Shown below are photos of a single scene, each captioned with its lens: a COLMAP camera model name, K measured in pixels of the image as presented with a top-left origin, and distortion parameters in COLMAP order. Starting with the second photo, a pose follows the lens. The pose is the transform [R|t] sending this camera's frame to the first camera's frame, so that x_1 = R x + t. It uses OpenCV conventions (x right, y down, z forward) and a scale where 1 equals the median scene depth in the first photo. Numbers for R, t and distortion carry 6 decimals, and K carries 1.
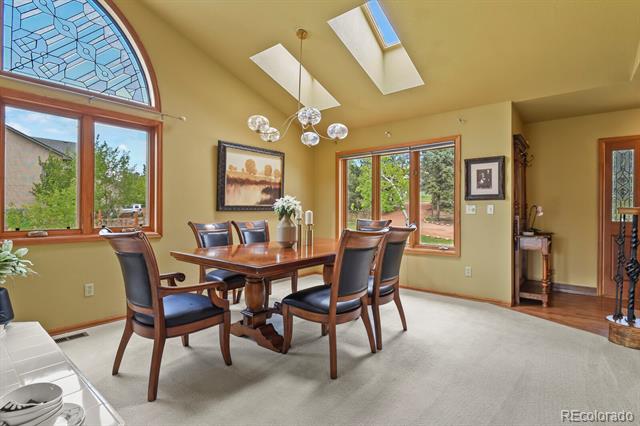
lens RADIAL K [[310.6, 0, 321.1], [0, 310.6, 212.8], [0, 0, 1]] dist [-0.006687, -0.001734]
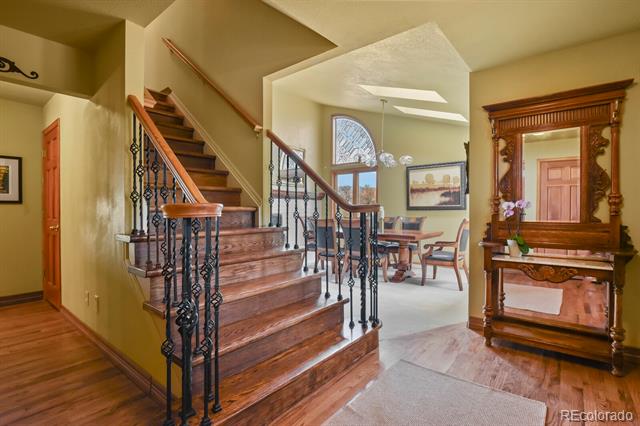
lens RADIAL K [[310.6, 0, 319.0], [0, 310.6, 211.0], [0, 0, 1]] dist [-0.006687, -0.001734]
pose [[-0.007290, 0.001456, -0.999972, 1.202419], [-0.006938, 0.999975, 0.001506, -0.000292], [0.999949, 0.006949, -0.007280, 0.510904]]
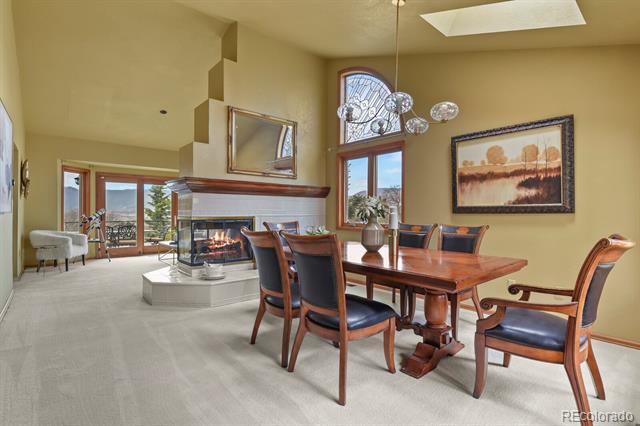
lens RADIAL K [[310.6, 0, 323.3], [0, 310.6, 211.9], [0, 0, 1]] dist [-0.006687, -0.001734]
pose [[-0.167983, -0.000772, -0.985790, 0.604106], [-0.009781, 0.999952, 0.000884, -0.005504], [0.985741, 0.009791, -0.167983, 0.716397]]
